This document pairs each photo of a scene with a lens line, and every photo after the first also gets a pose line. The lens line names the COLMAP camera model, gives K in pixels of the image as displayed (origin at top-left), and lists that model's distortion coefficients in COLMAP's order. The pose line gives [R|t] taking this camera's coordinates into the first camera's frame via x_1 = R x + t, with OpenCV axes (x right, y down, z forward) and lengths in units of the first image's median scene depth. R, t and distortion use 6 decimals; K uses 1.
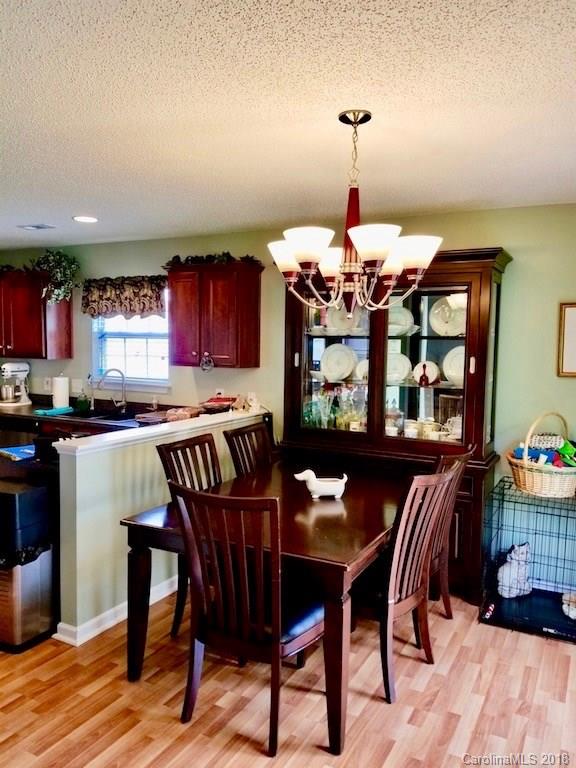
lens RADIAL K [[599.4, 0, 289.0], [0, 599.4, 385.0], [0, 0, 1]] dist [0.070632, -0.117604]
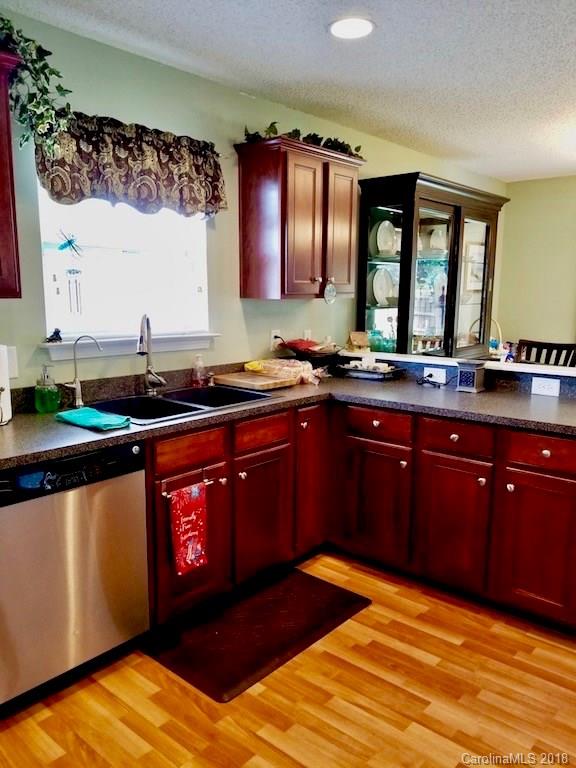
lens RADIAL K [[599.4, 0, 282.3], [0, 599.4, 388.5], [0, 0, 1]] dist [0.070632, -0.117604]
pose [[0.238485, -0.172312, 0.955737, -0.727908], [0.072815, 0.984536, 0.159335, -0.034636], [-0.968412, 0.031594, 0.247344, 0.731478]]
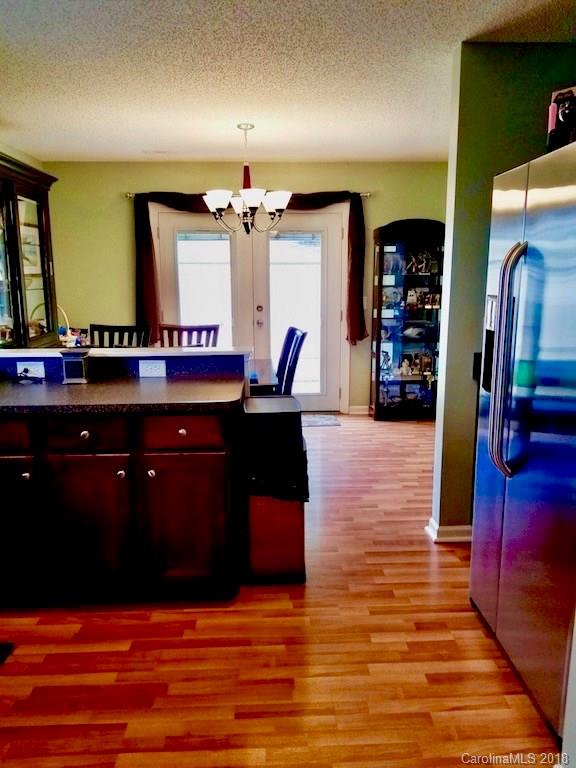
lens RADIAL K [[599.4, 0, 283.1], [0, 599.4, 386.8], [0, 0, 1]] dist [0.070632, -0.117604]
pose [[-0.498601, -0.171988, 0.849598, -0.687867], [0.062767, 0.970383, 0.233275, -0.037067], [-0.864556, 0.169638, -0.473039, 0.790492]]
